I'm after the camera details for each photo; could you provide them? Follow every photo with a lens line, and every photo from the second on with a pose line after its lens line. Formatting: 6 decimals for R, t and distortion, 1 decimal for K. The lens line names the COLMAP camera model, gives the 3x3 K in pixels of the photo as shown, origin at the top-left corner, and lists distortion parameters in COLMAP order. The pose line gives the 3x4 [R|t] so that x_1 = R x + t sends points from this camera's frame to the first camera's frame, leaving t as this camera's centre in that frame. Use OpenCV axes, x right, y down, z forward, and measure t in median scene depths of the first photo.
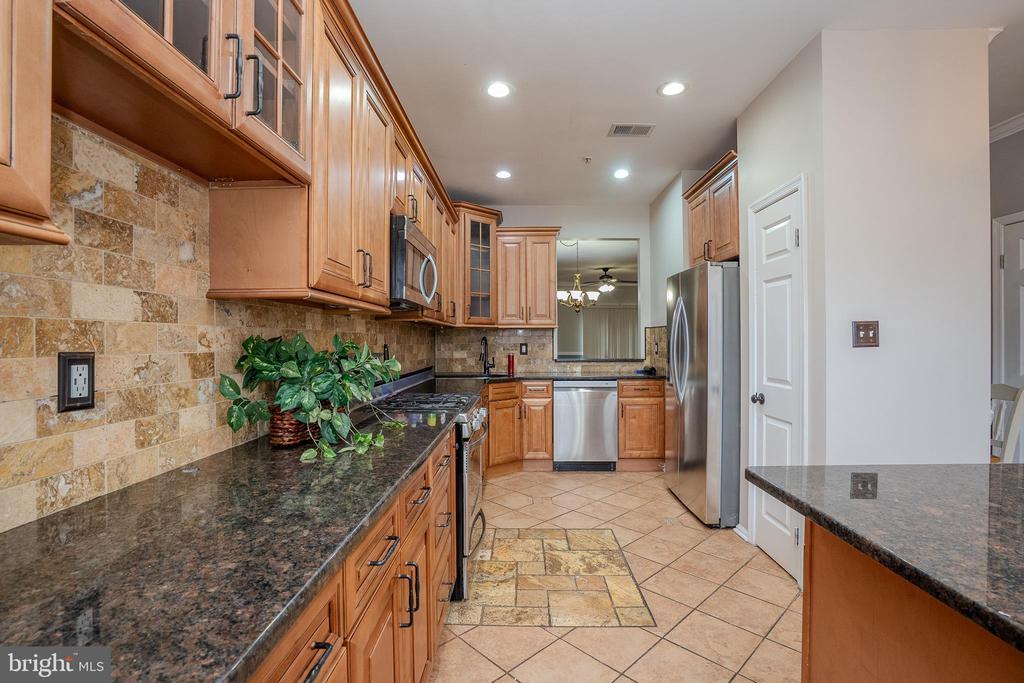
lens RADIAL K [[472.2, 0, 516.6], [0, 472.2, 341.7], [0, 0, 1]] dist [-0.055110, 0.017661]
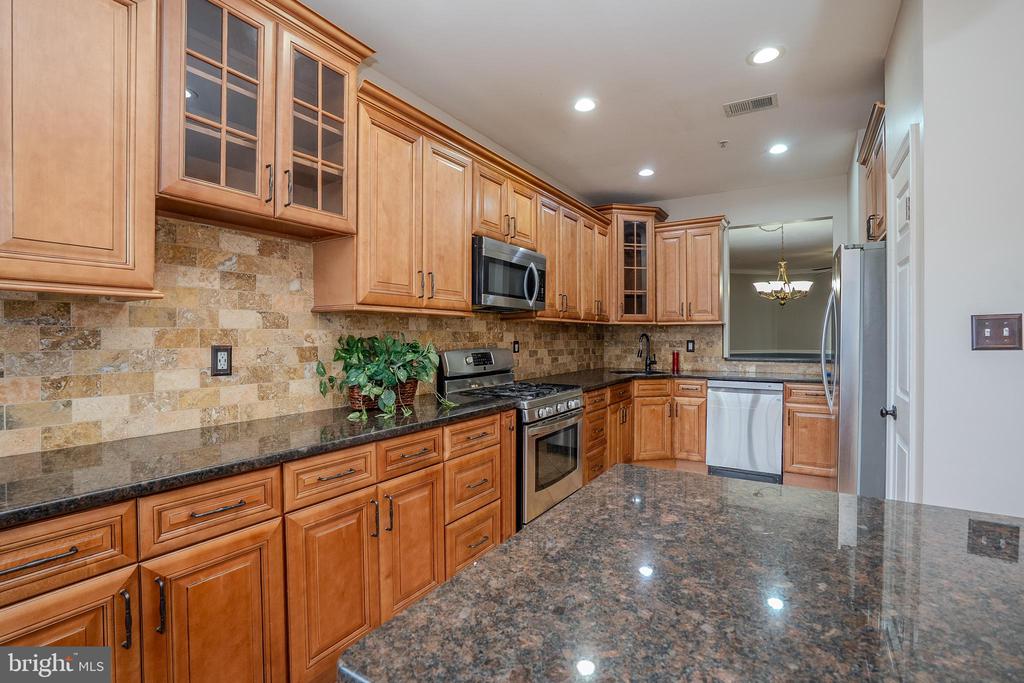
lens RADIAL K [[472.2, 0, 512.6], [0, 472.2, 340.9], [0, 0, 1]] dist [-0.055110, 0.017661]
pose [[0.851951, 0.006733, -0.523577, 0.511707], [-0.002233, 0.999955, 0.009225, -0.008138], [0.523616, -0.006690, 0.851928, -0.011243]]
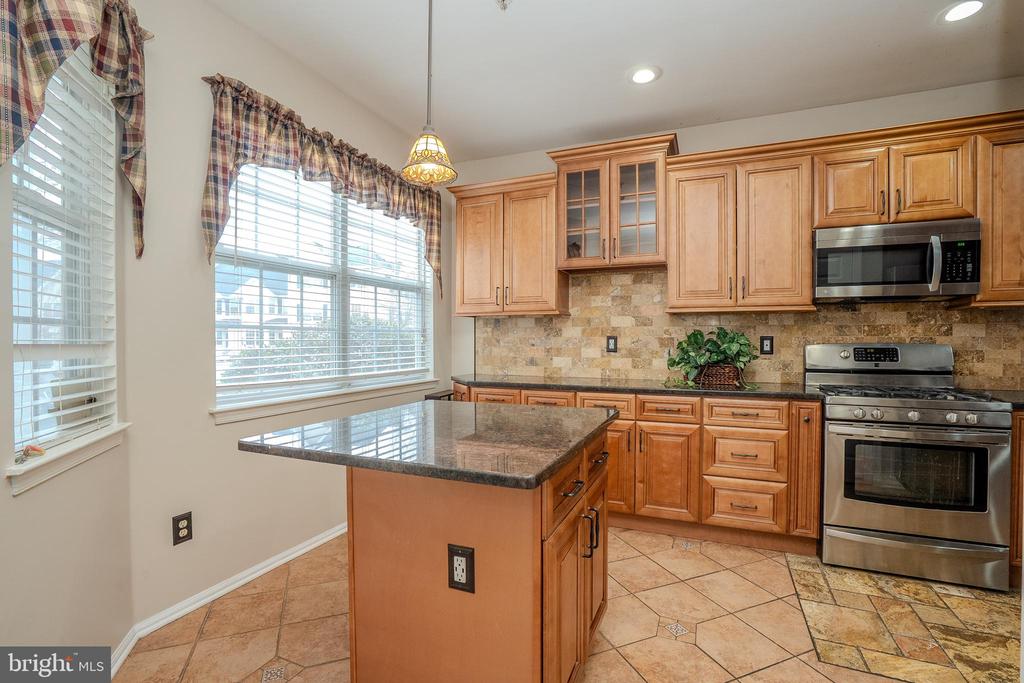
lens RADIAL K [[472.2, 0, 508.1], [0, 472.2, 341.0], [0, 0, 1]] dist [-0.055110, 0.017661]
pose [[-0.393139, 0.005652, -0.919462, 1.284645], [-0.001845, 0.999974, 0.006936, 0.017583], [0.919477, 0.004424, -0.393118, 0.789334]]
